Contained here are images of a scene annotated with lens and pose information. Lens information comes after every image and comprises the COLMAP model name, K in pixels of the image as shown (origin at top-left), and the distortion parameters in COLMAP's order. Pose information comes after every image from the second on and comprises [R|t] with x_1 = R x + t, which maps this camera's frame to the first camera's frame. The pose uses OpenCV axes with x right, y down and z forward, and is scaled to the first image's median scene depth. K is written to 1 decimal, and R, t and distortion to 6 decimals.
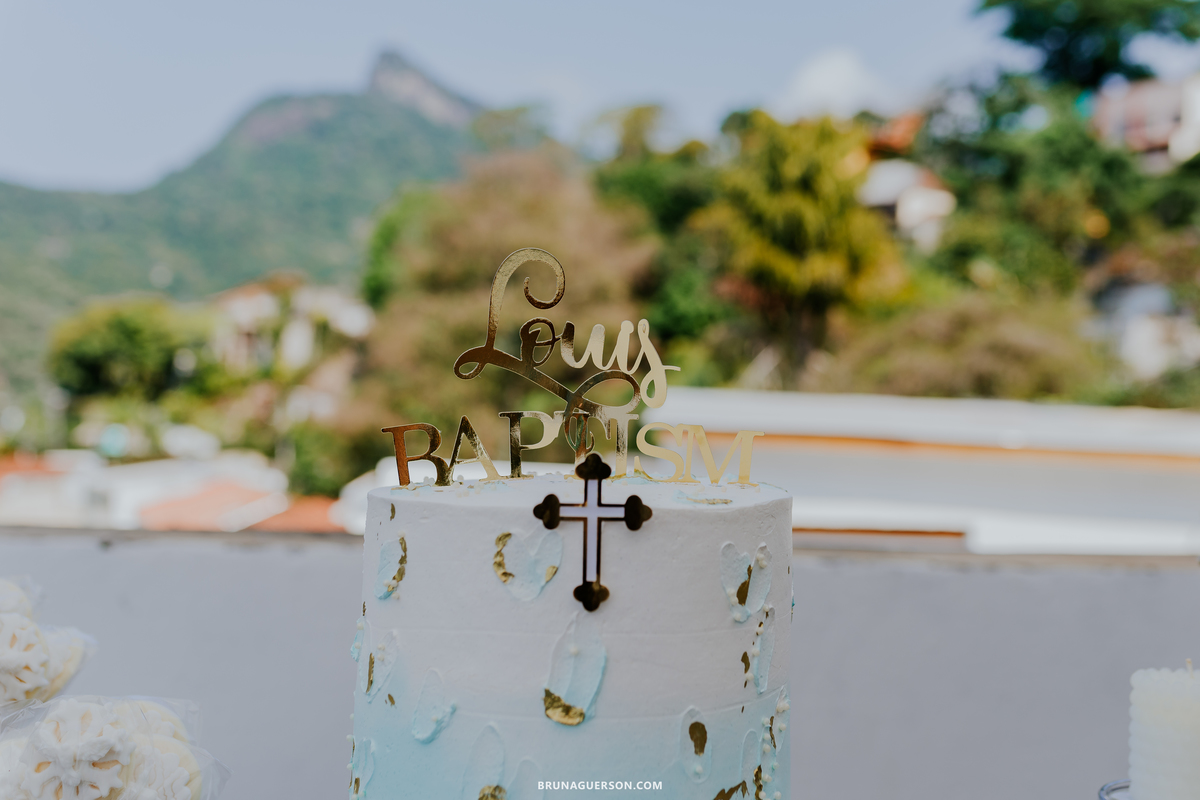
lens RADIAL K [[1237.6, 0, 609.5], [0, 1237.6, 395.6], [0, 0, 1]] dist [-0.068400, 0.000000]
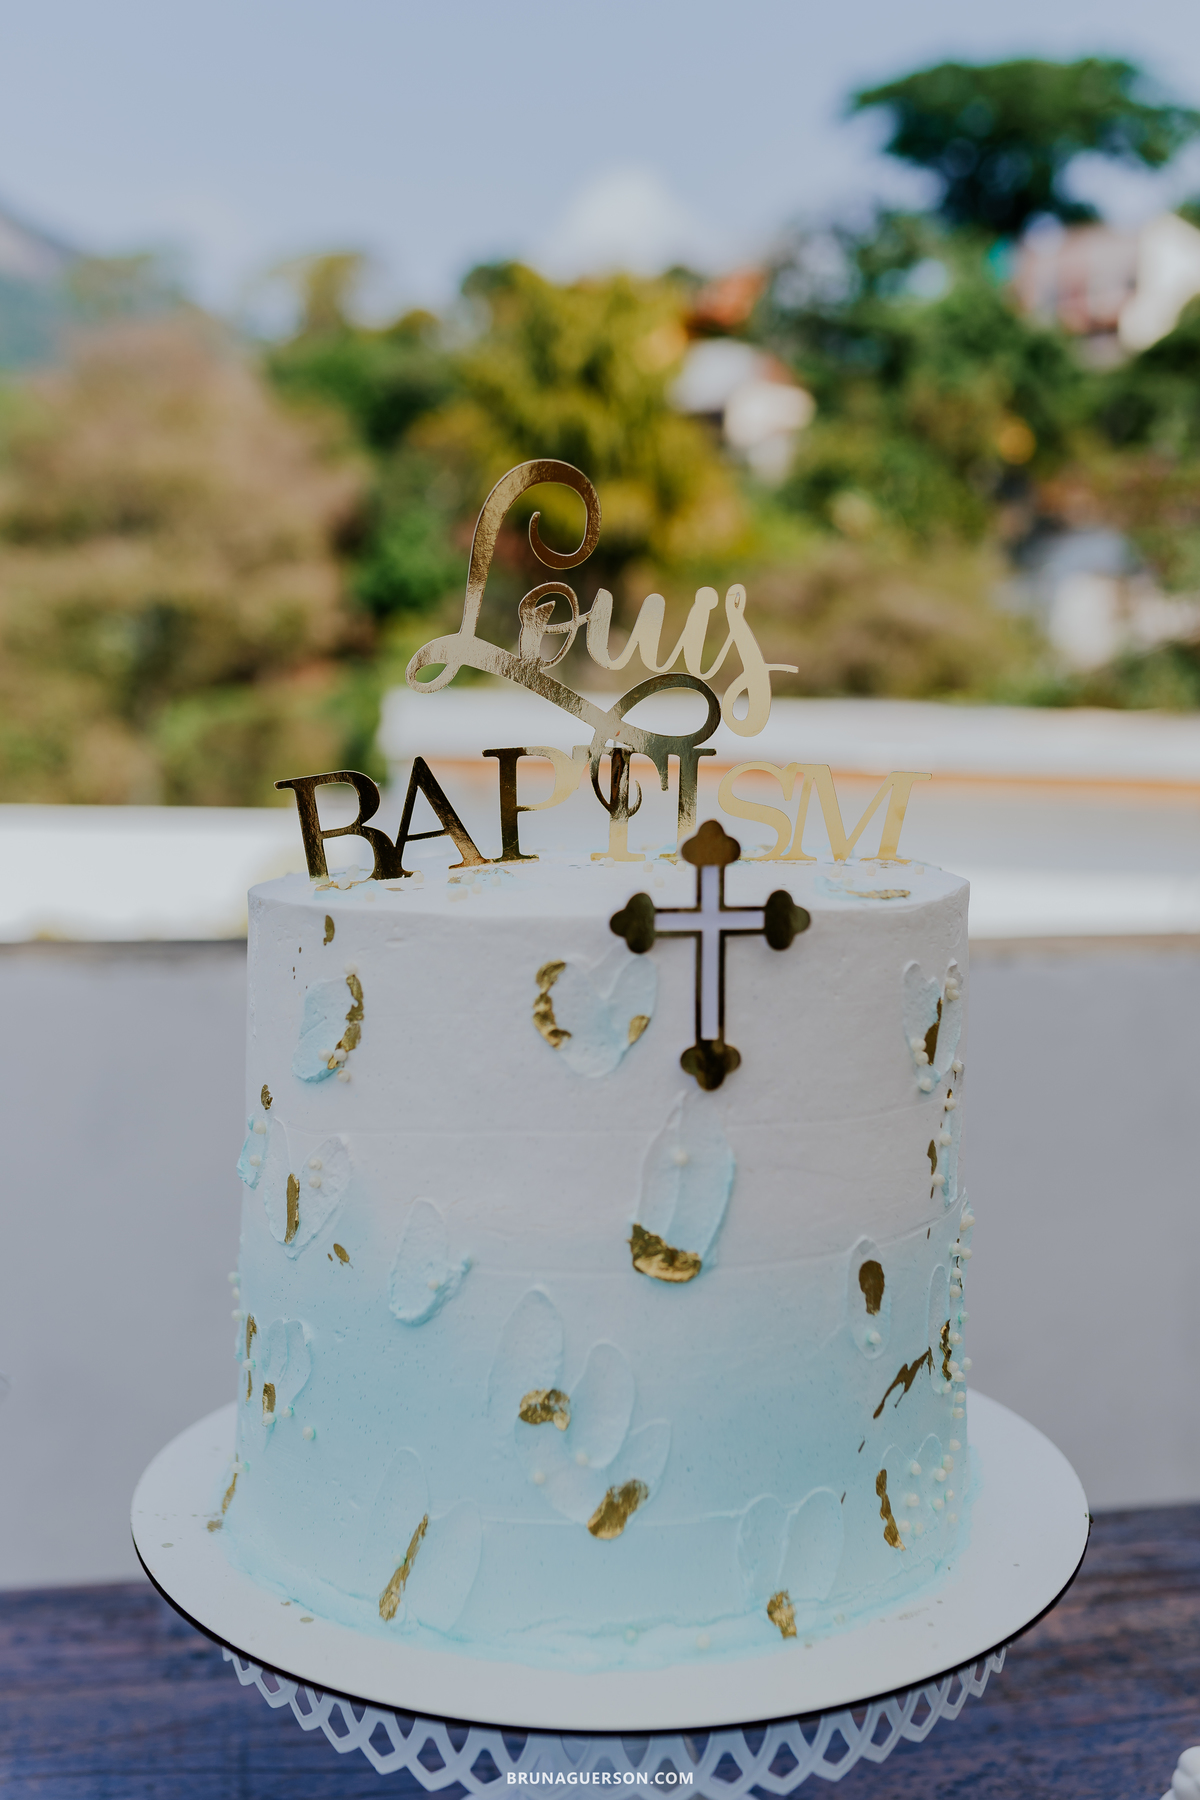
lens RADIAL K [[1856.3, 0, 588.2], [0, 1856.3, 912.1], [0, 0, 1]] dist [-0.068400, 0.000000]
pose [[0.987779, -0.033518, 0.152214, -0.187221], [0.016143, 0.993352, 0.113978, -0.009401], [-0.155023, -0.110128, 0.981753, 0.143767]]
